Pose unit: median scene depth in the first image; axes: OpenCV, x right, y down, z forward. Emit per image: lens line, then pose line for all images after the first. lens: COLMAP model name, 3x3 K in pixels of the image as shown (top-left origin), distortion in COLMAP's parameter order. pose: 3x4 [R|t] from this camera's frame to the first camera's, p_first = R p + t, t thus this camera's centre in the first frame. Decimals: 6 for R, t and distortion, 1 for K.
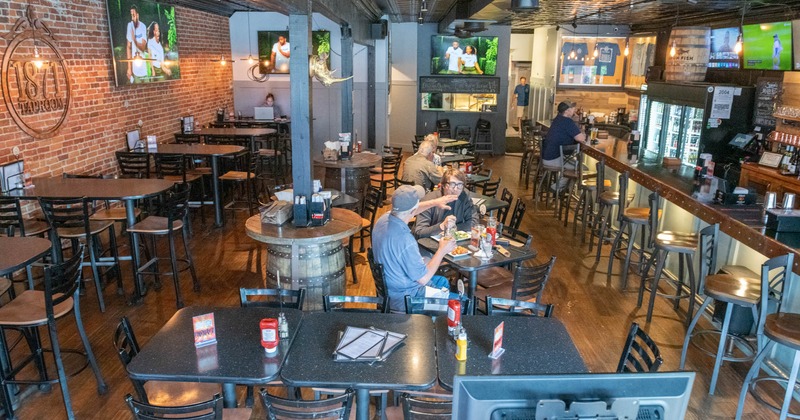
lens RADIAL K [[549.5, 0, 406.1], [0, 549.5, 209.1], [0, 0, 1]] dist [-0.043275, -0.004129]
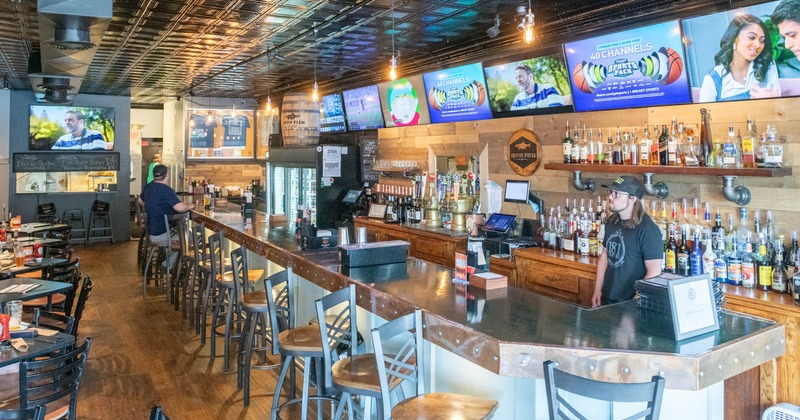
lens RADIAL K [[567.3, 0, 398.2], [0, 567.3, 134.3], [0, 0, 1]] dist [-0.039748, -0.001800]
pose [[0.847190, 0.003171, 0.531281, 0.134772], [0.151031, 0.957289, -0.246550, 0.042213], [-0.509372, 0.289115, 0.810526, 0.055043]]
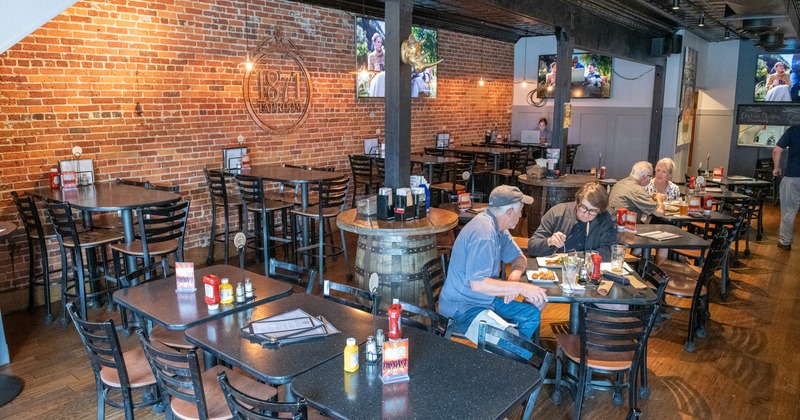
lens RADIAL K [[549.5, 0, 406.1], [0, 549.5, 209.1], [0, 0, 1]] dist [-0.043275, -0.004129]
pose [[0.793011, 0.104566, -0.600167, 0.249967], [-0.152840, 0.987800, -0.029848, 0.022554], [0.589724, 0.115399, 0.799318, 0.157994]]
